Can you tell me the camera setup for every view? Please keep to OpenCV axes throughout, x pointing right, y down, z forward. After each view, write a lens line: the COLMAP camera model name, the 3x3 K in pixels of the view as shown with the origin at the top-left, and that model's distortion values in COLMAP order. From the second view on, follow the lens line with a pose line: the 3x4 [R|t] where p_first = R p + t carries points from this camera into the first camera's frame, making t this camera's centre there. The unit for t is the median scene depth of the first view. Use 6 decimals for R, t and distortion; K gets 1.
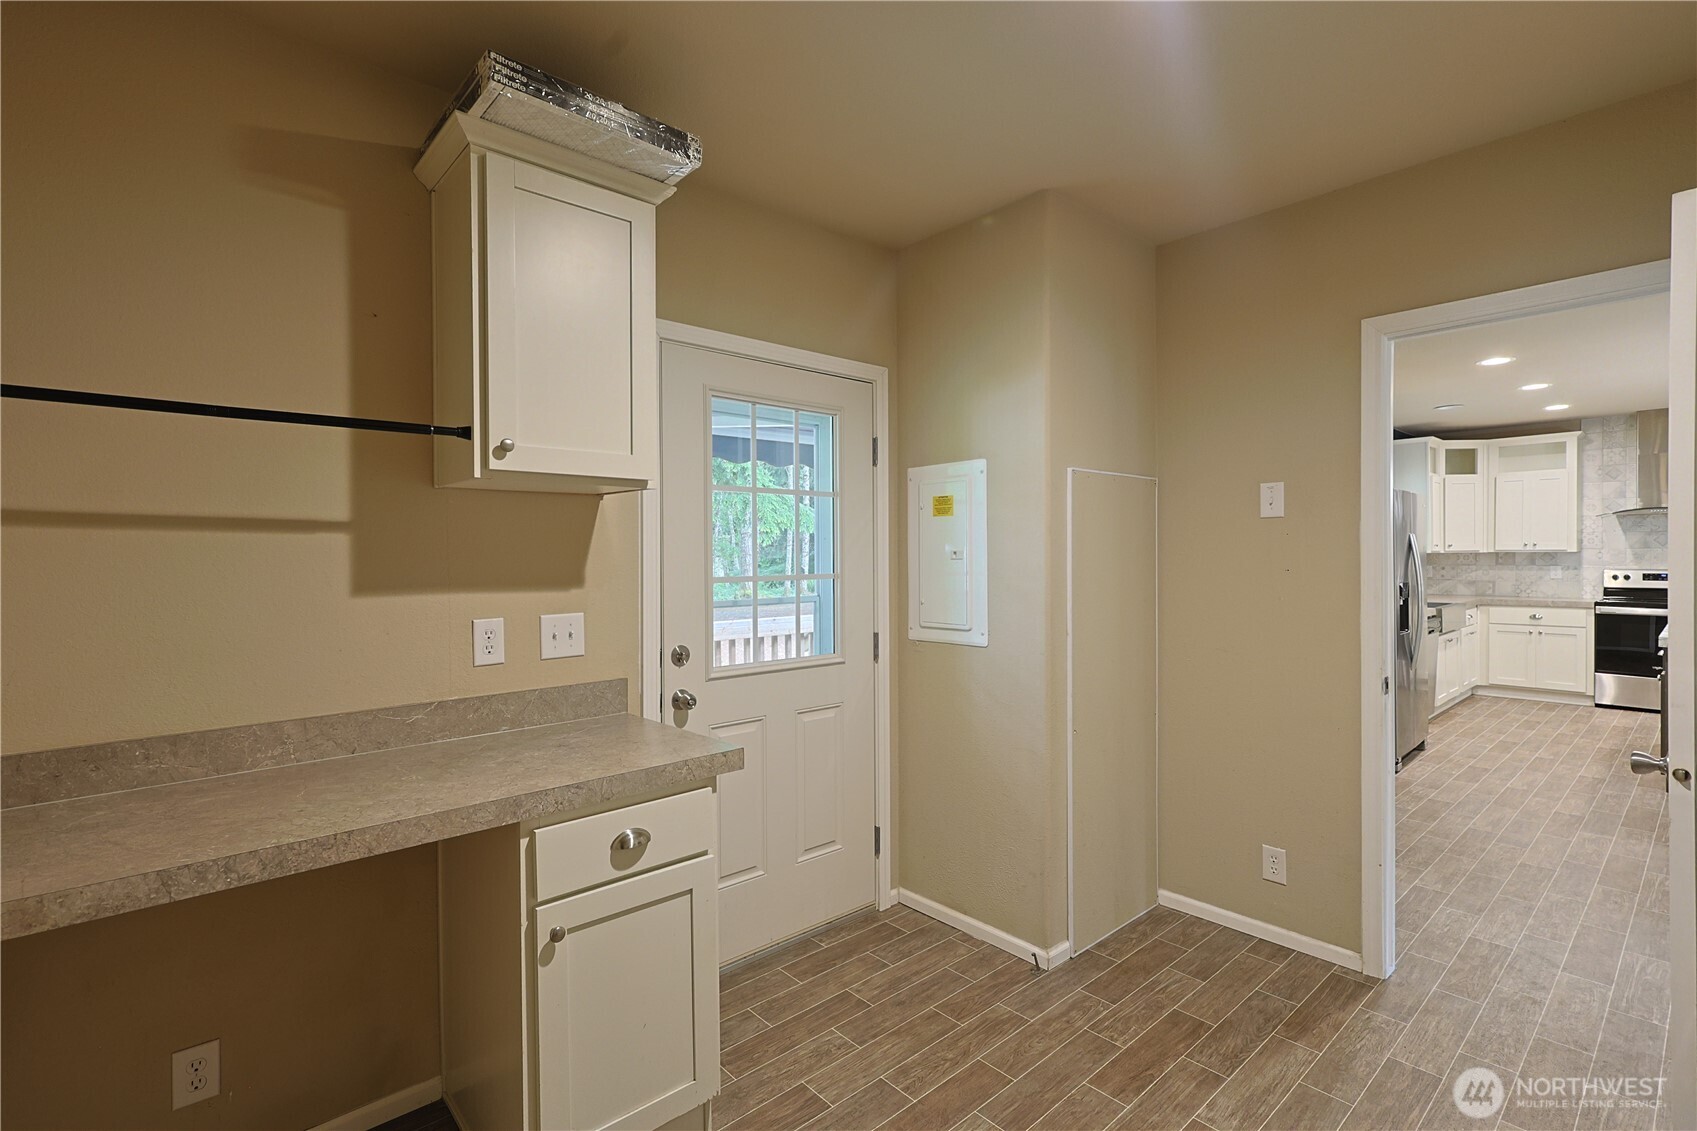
lens RADIAL K [[786.1, 0, 841.8], [0, 786.1, 565.4], [0, 0, 1]] dist [0.010077, -0.002547]
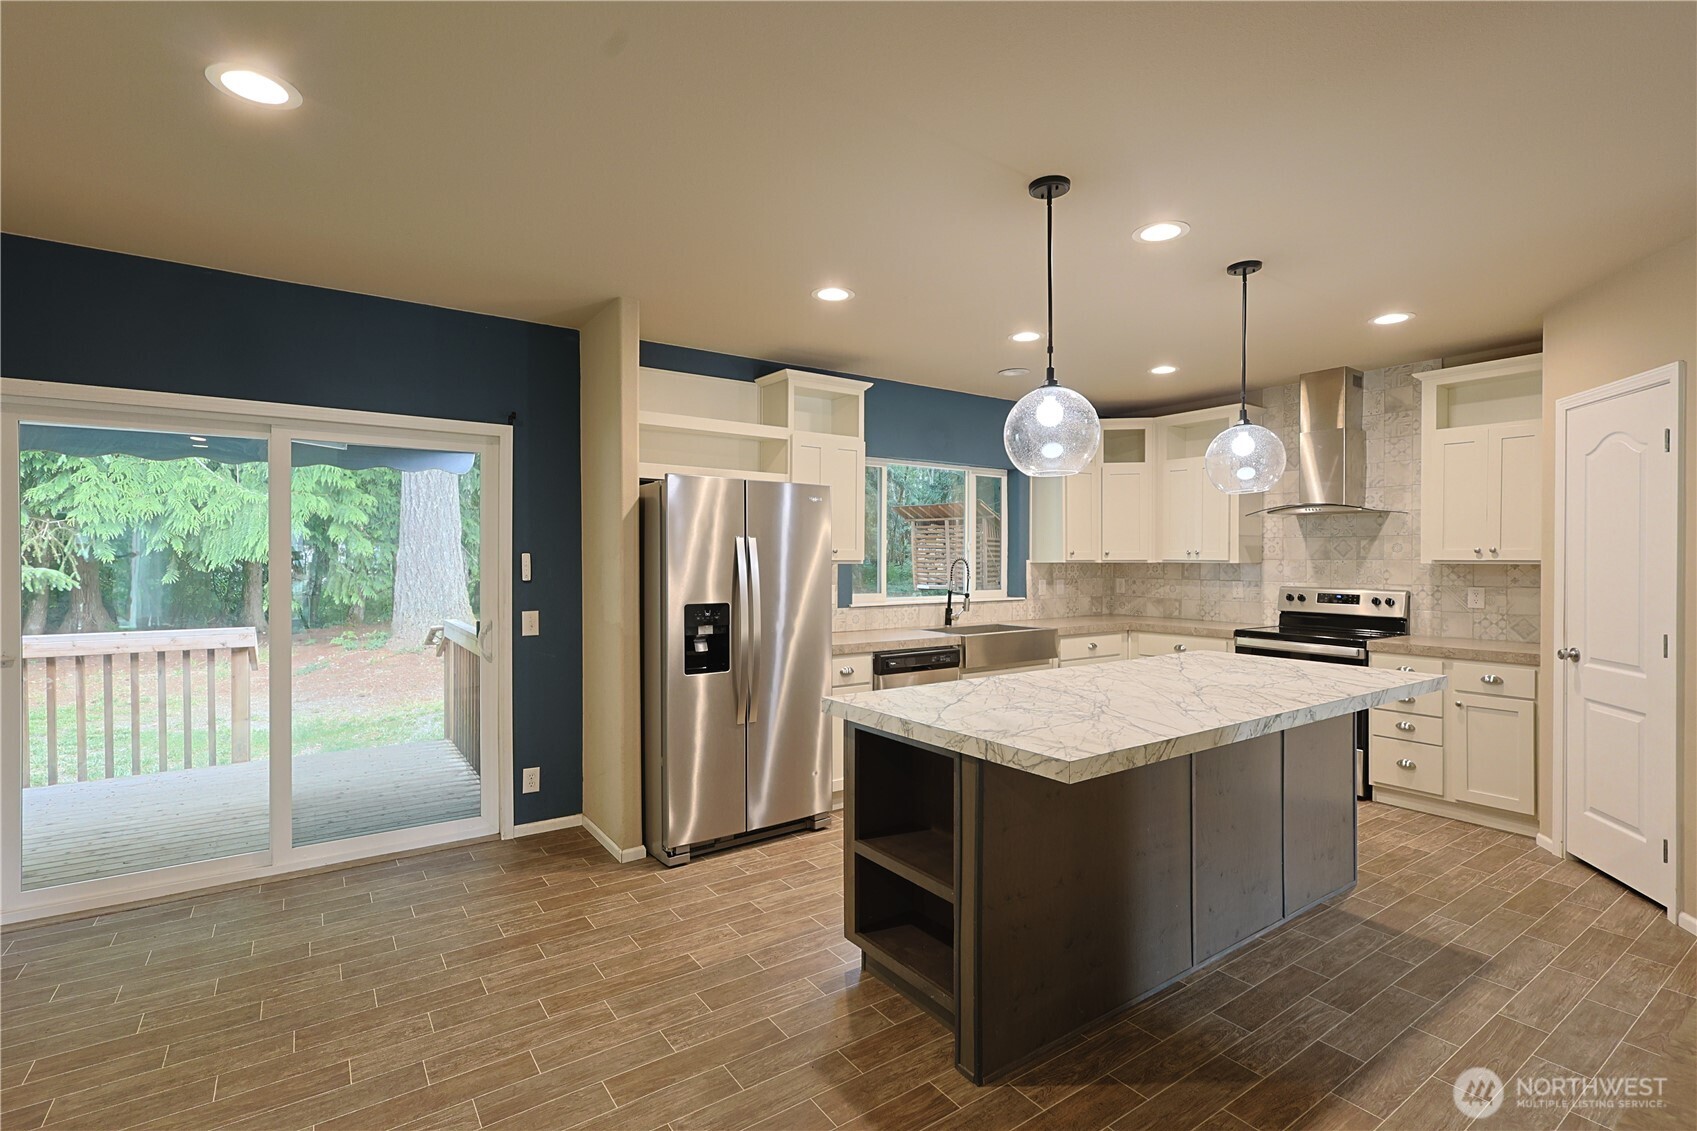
lens RADIAL K [[786.1, 0, 879.4], [0, 786.1, 570.6], [0, 0, 1]] dist [0.010077, -0.002547]
pose [[0.992644, 0.010058, -0.120653, 0.576216], [-0.009377, 0.999937, 0.006208, -0.009966], [0.120708, -0.005031, 0.992675, 0.179309]]
